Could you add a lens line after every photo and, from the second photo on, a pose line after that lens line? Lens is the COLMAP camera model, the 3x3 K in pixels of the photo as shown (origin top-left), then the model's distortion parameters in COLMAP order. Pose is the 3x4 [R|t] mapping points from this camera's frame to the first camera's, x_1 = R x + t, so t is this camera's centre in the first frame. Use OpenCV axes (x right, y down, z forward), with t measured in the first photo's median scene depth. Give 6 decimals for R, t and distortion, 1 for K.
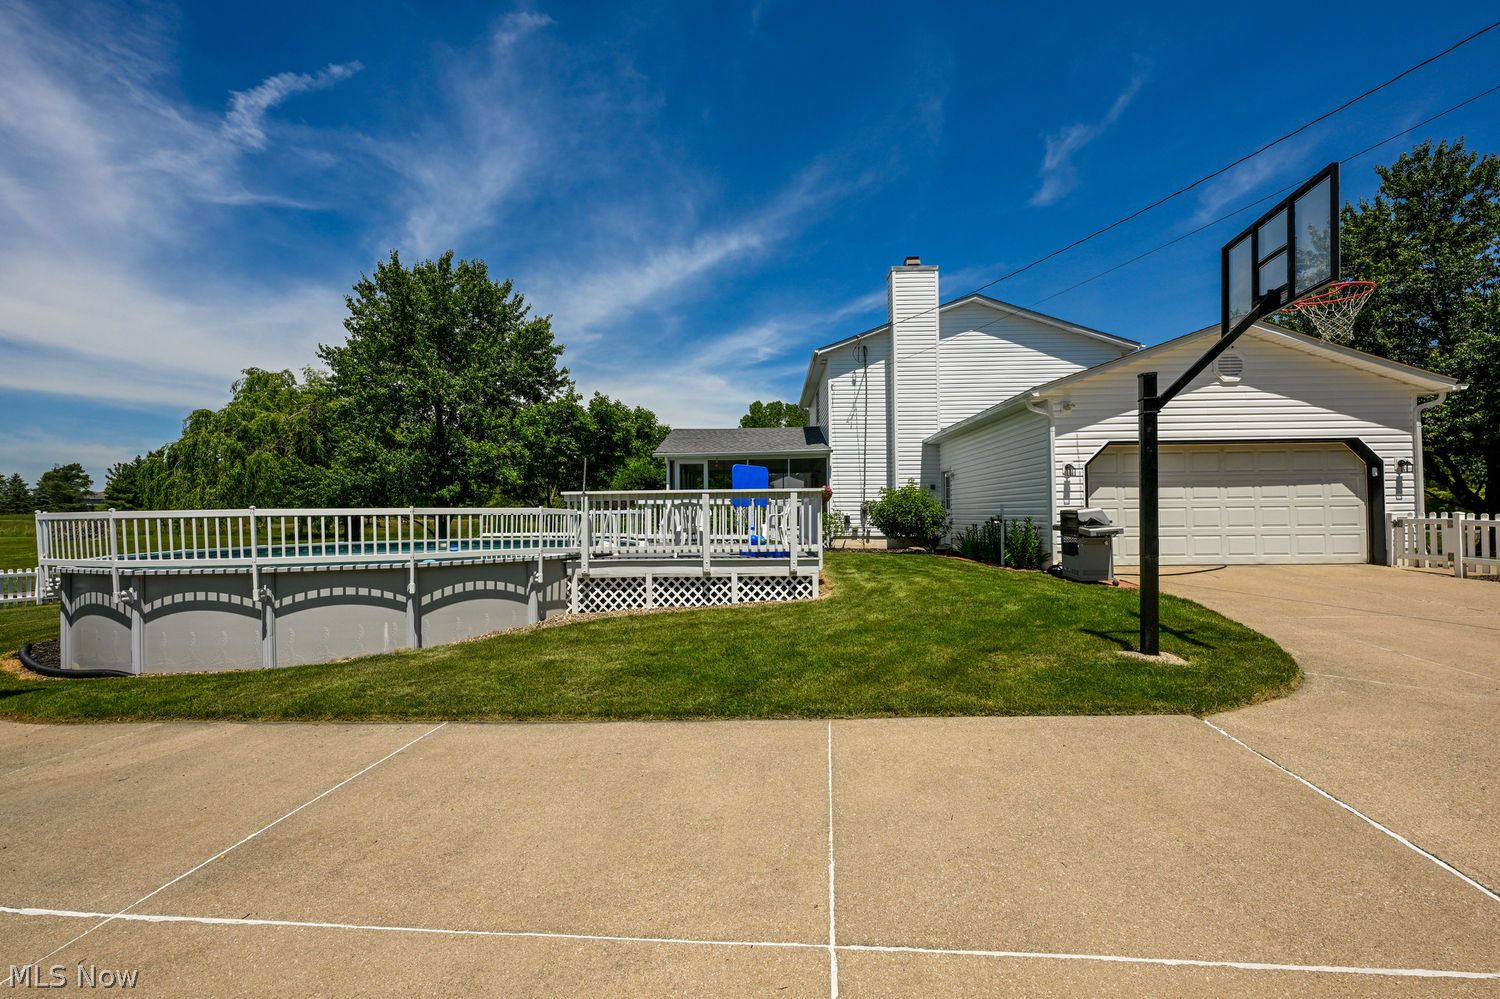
lens RADIAL K [[600.0, 0, 749.1], [0, 600.0, 510.1], [0, 0, 1]] dist [0.000690, -0.000131]
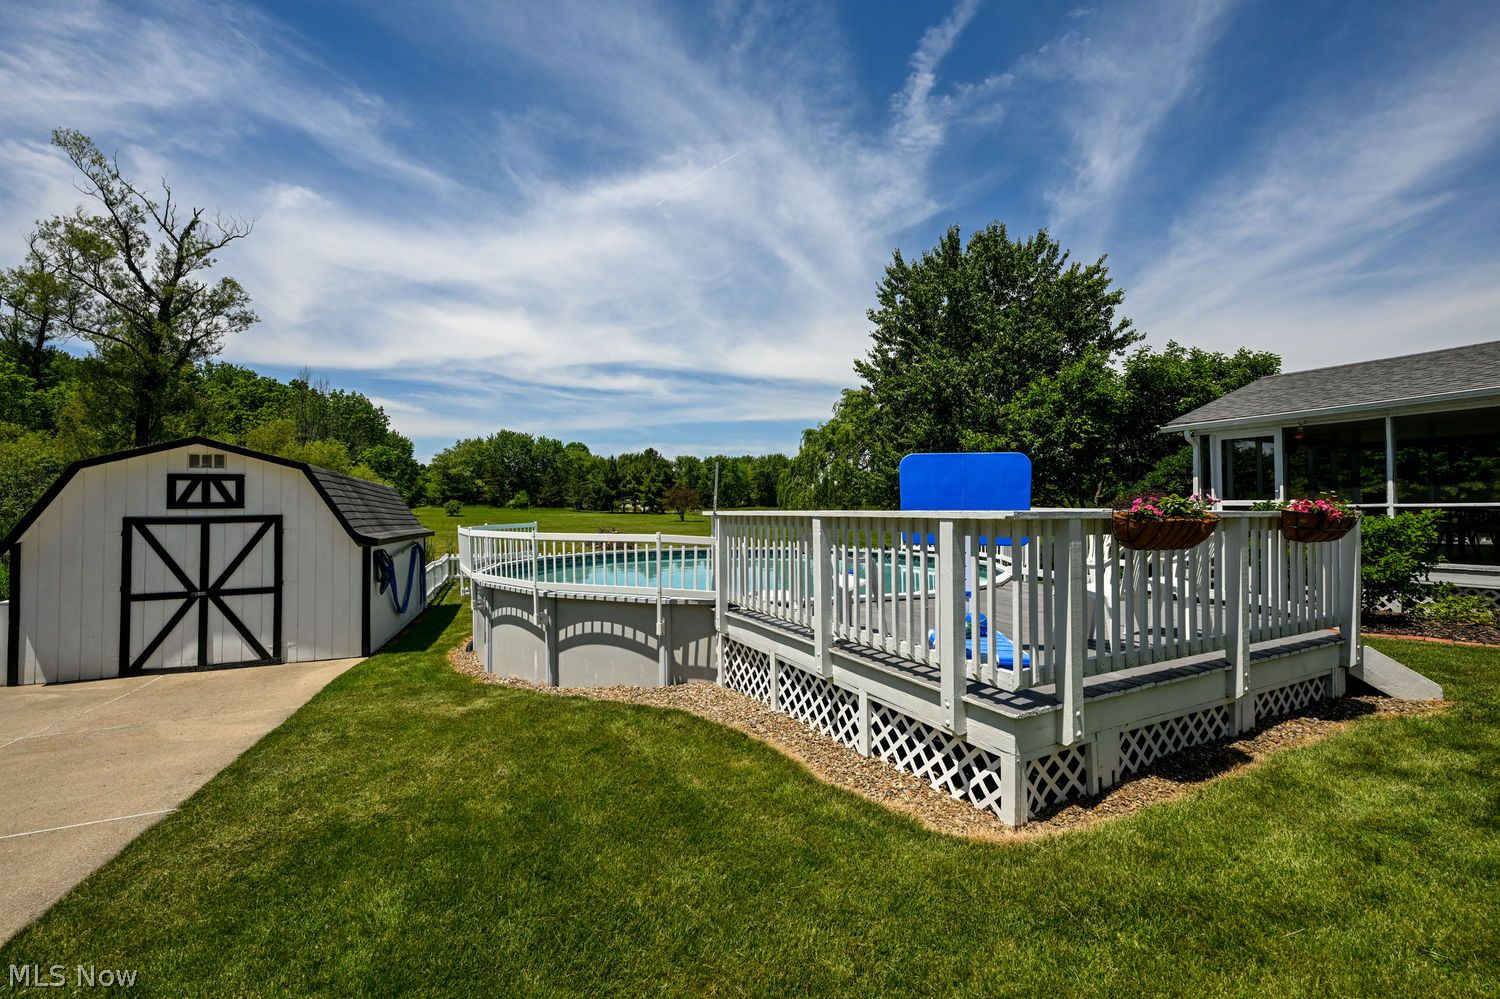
lens RADIAL K [[600.0, 0, 748.4], [0, 600.0, 510.7], [0, 0, 1]] dist [0.000690, -0.000131]
pose [[0.484401, 0.008273, -0.874807, 0.337634], [0.005326, 0.999909, 0.012405, -0.040703], [0.874830, -0.010668, 0.484313, 0.692564]]
